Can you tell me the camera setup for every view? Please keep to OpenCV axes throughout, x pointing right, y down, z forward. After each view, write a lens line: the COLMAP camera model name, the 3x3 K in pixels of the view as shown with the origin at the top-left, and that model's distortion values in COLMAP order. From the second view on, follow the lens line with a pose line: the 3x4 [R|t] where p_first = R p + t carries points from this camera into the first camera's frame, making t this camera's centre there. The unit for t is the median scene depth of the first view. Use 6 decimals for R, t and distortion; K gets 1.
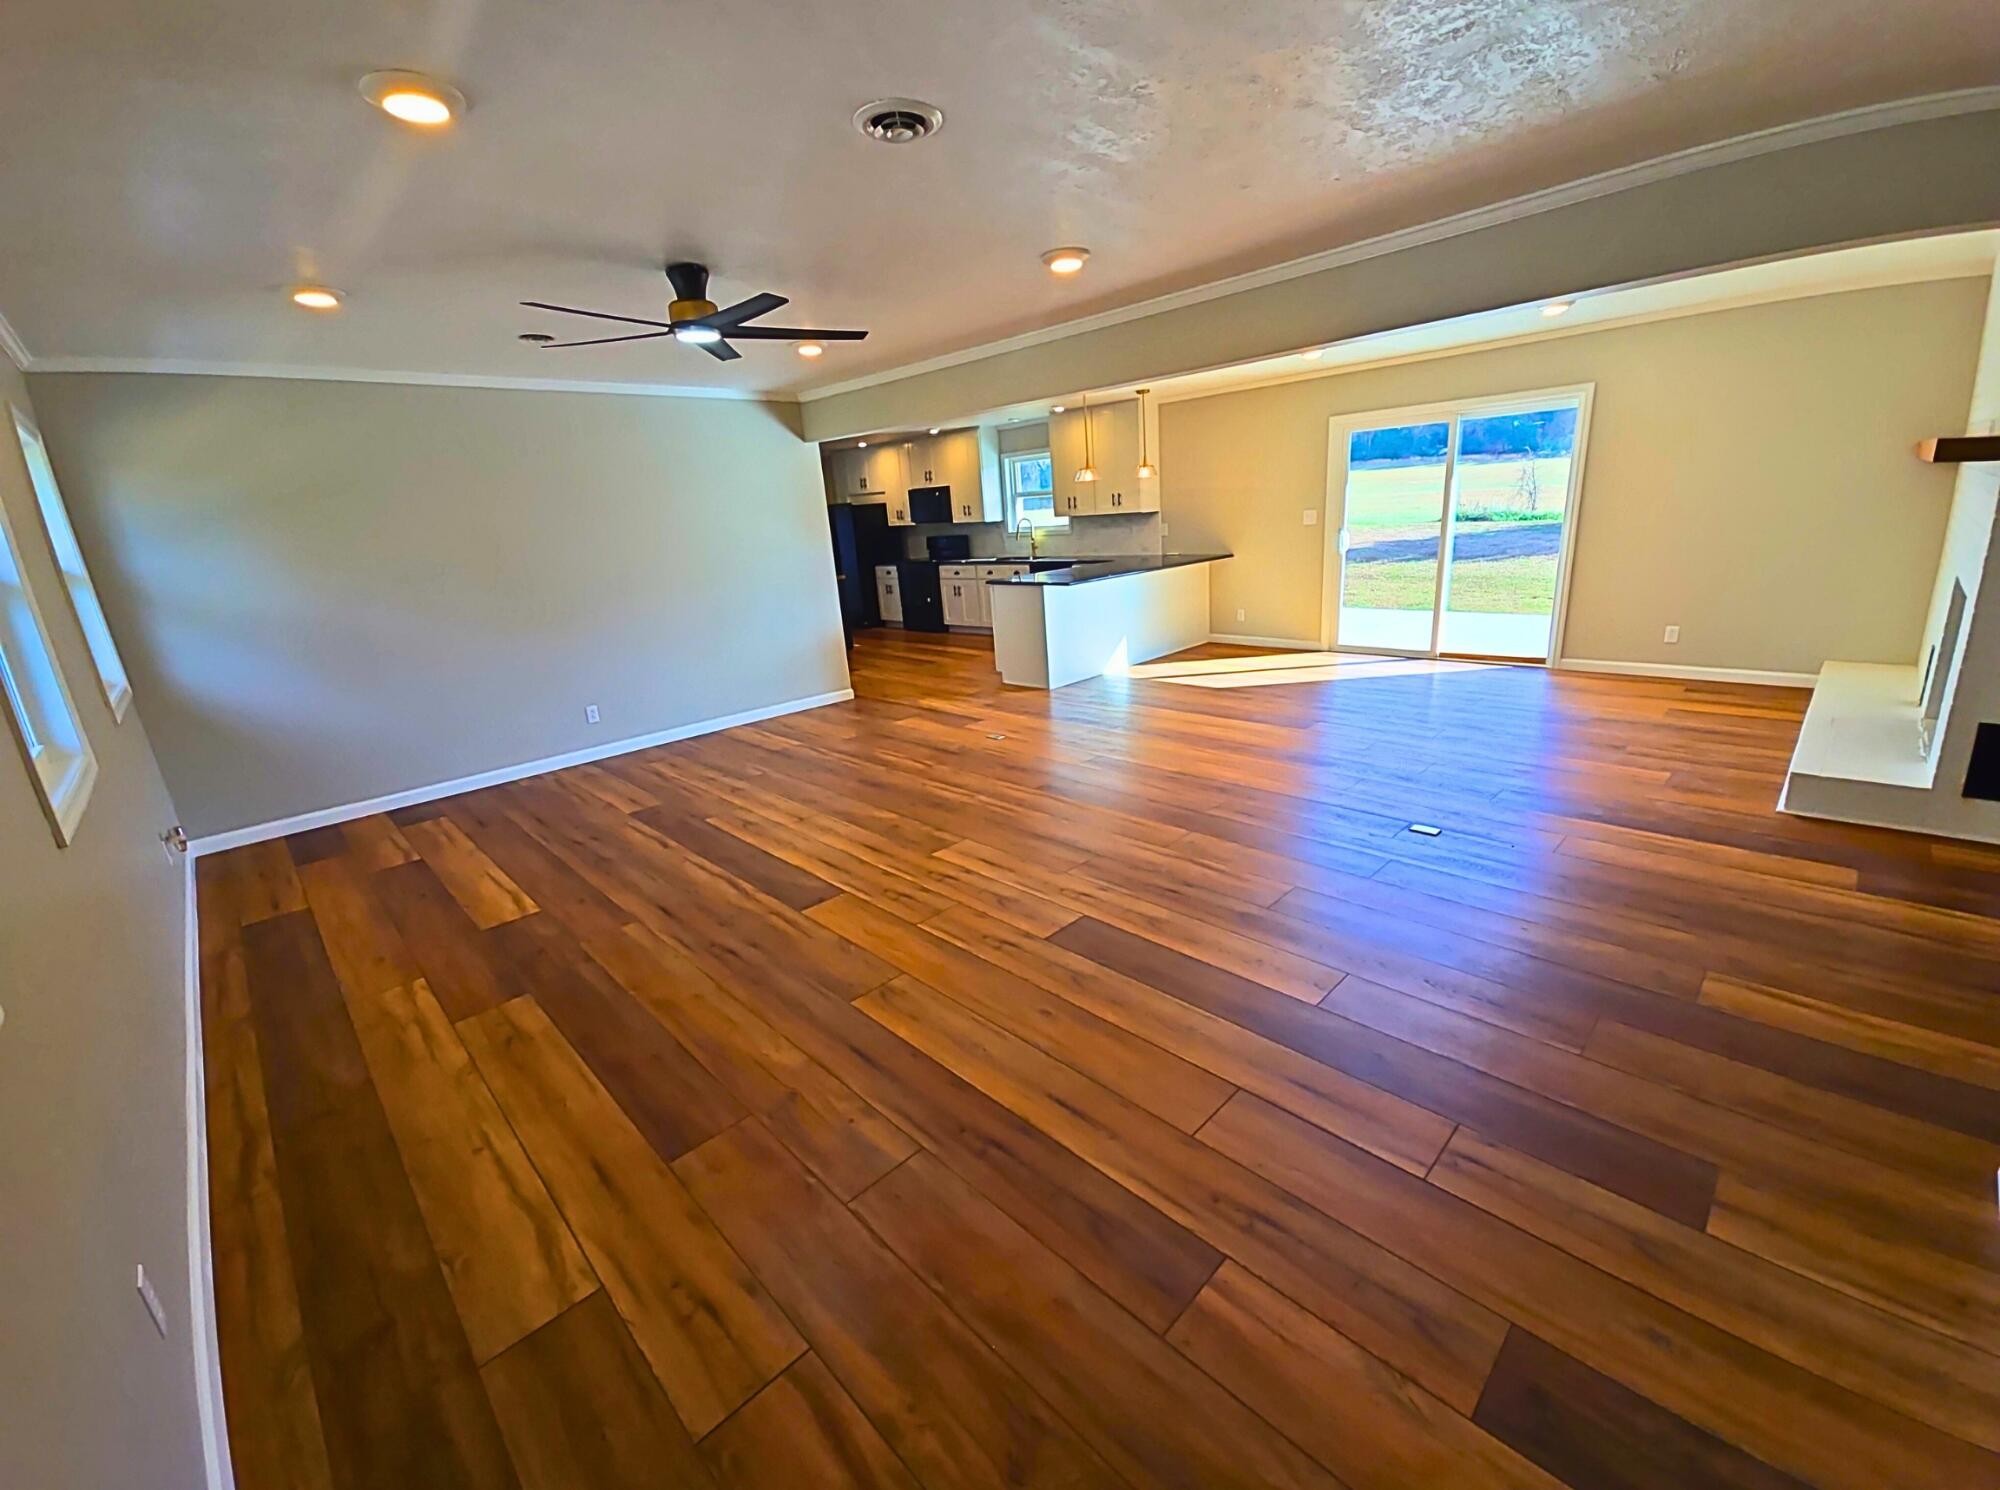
lens RADIAL K [[824.2, 0, 1012.7], [0, 824.2, 744.9], [0, 0, 1]] dist [0.012285, -0.007546]
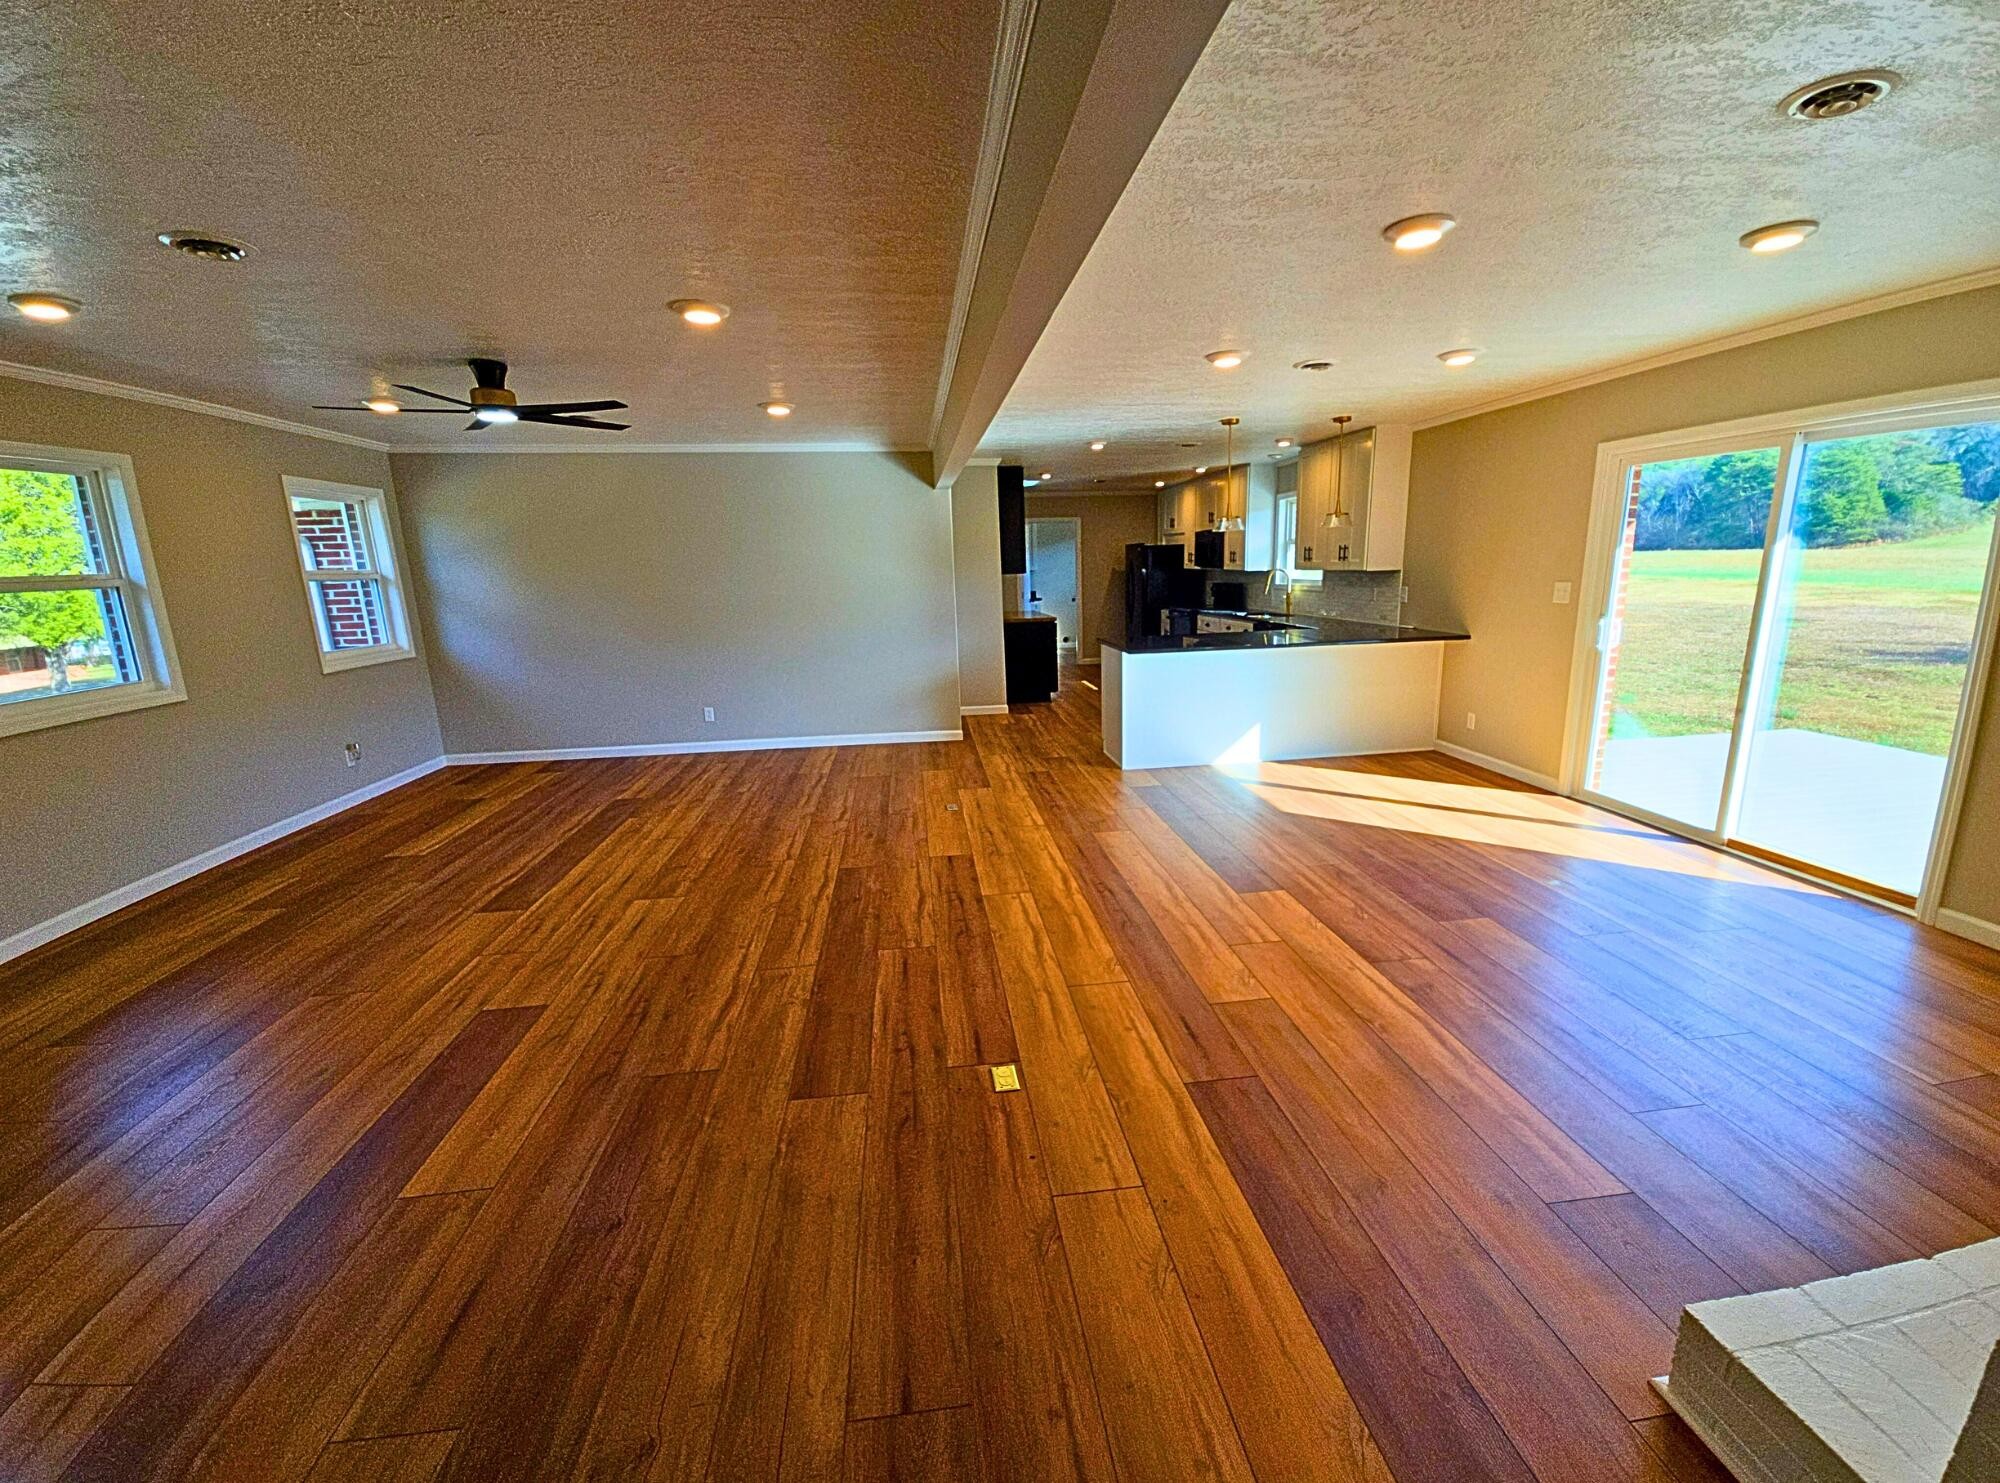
lens RADIAL K [[824.2, 0, 1001.8], [0, 824.2, 735.4], [0, 0, 1]] dist [0.012285, -0.007546]
pose [[0.789888, 0.170293, -0.589133, 0.667536], [-0.197074, 0.980203, 0.019106, -0.141081], [0.580723, 0.101011, 0.807811, 0.348591]]
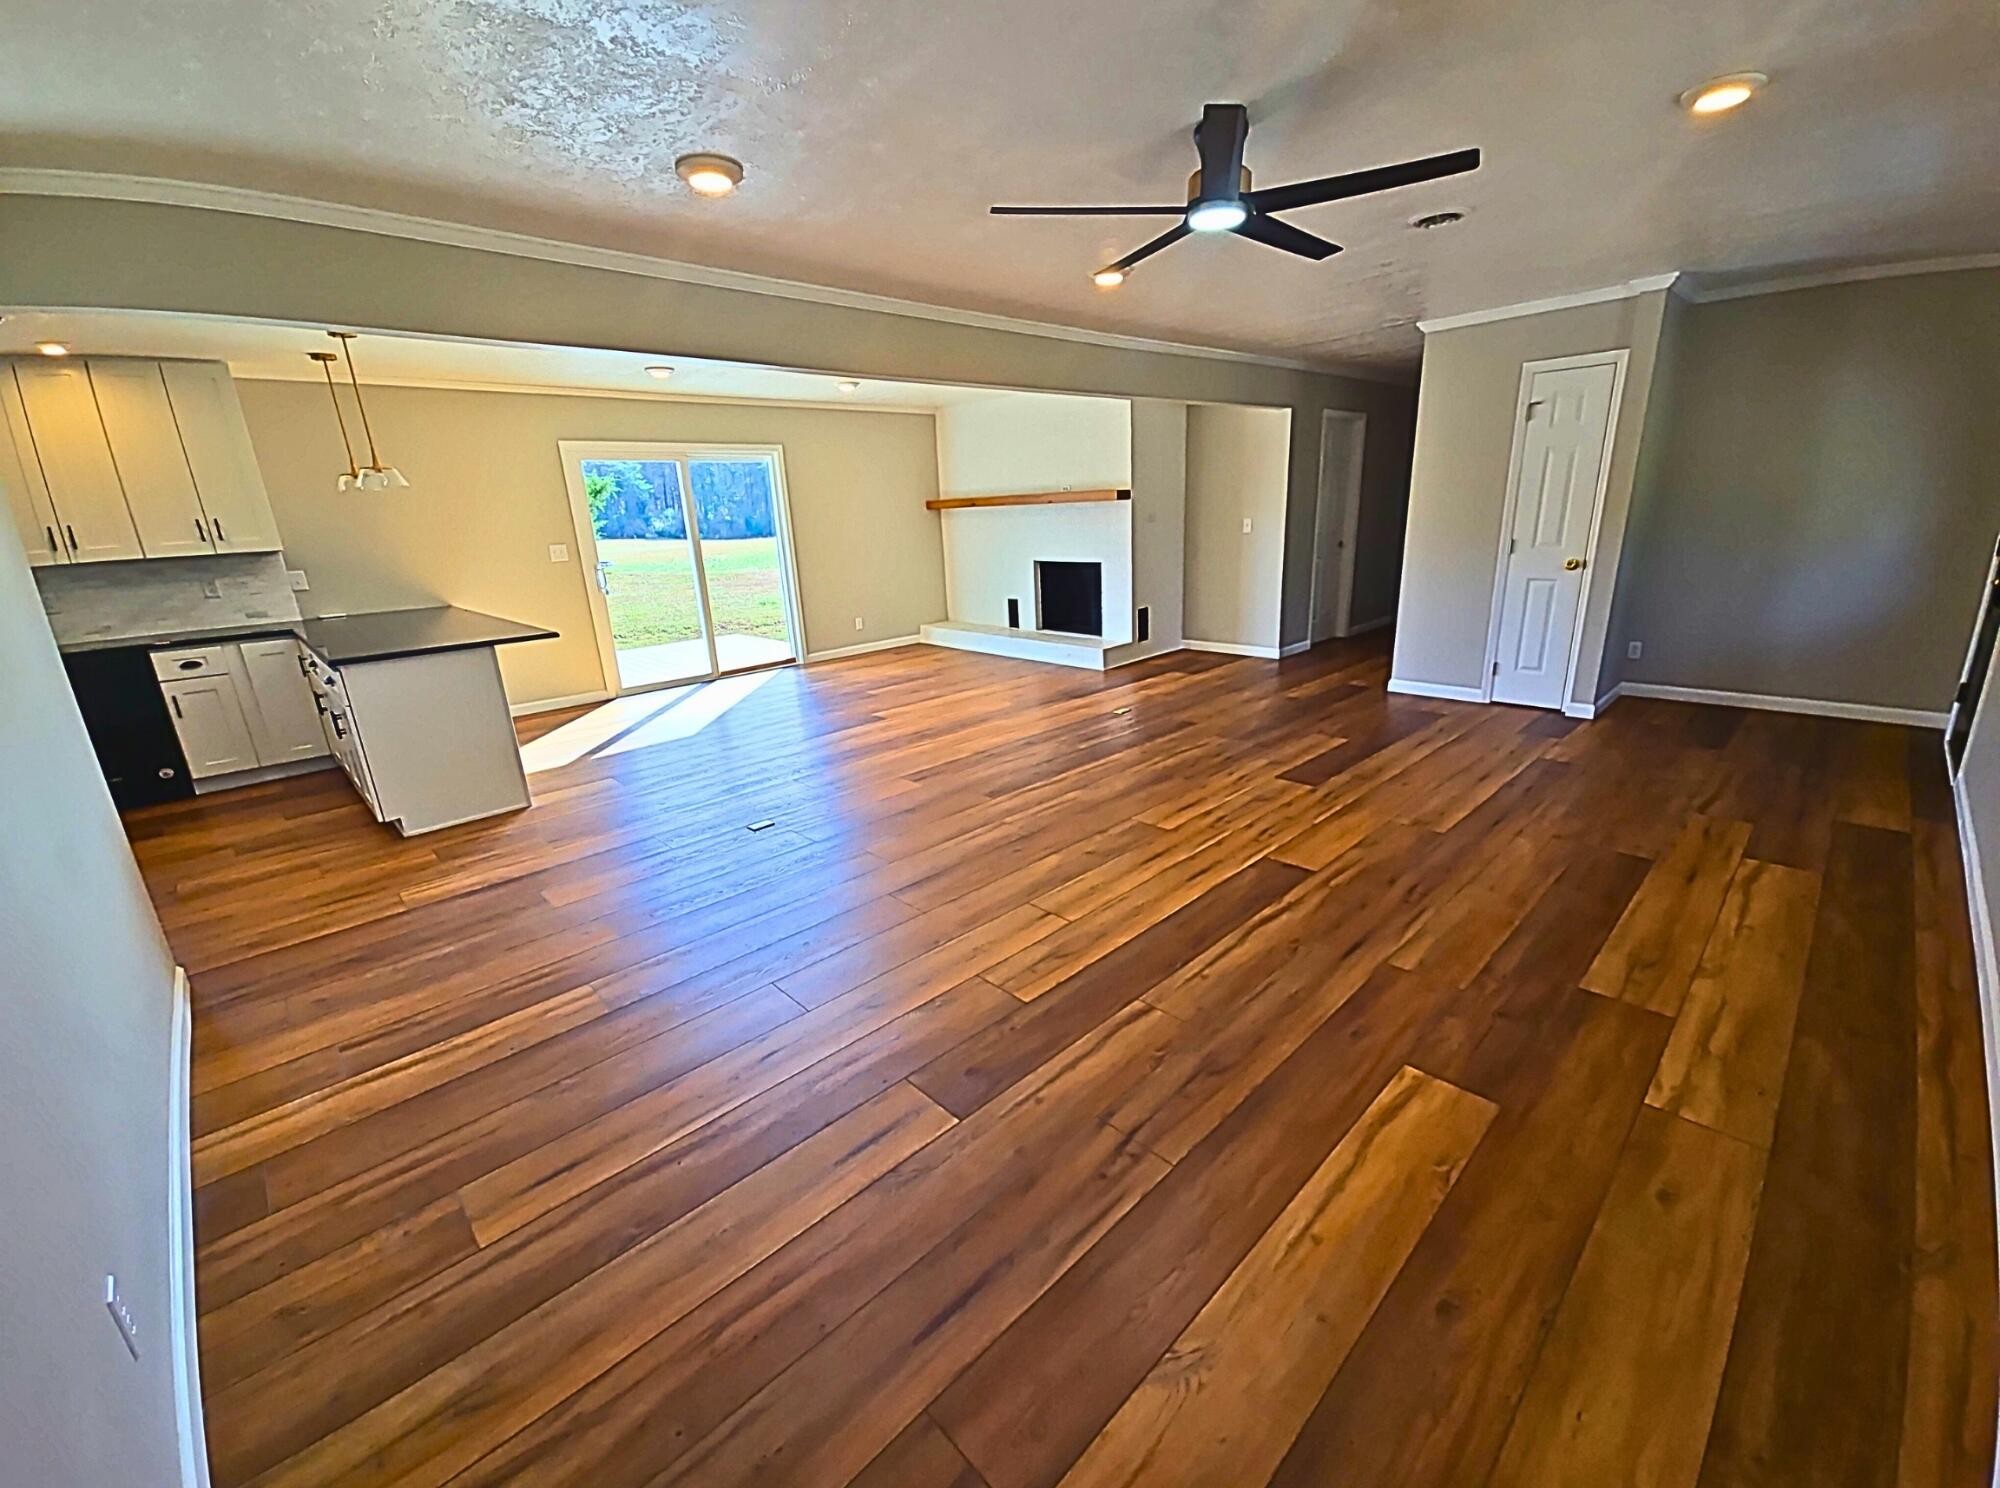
lens RADIAL K [[824.2, 0, 1012.3], [0, 824.2, 743.6], [0, 0, 1]] dist [0.012285, -0.007546]
pose [[0.003082, -0.214609, 0.976695, -0.852087], [0.320708, 0.925320, 0.202309, -0.181840], [-0.947173, 0.312610, 0.071679, 0.881523]]
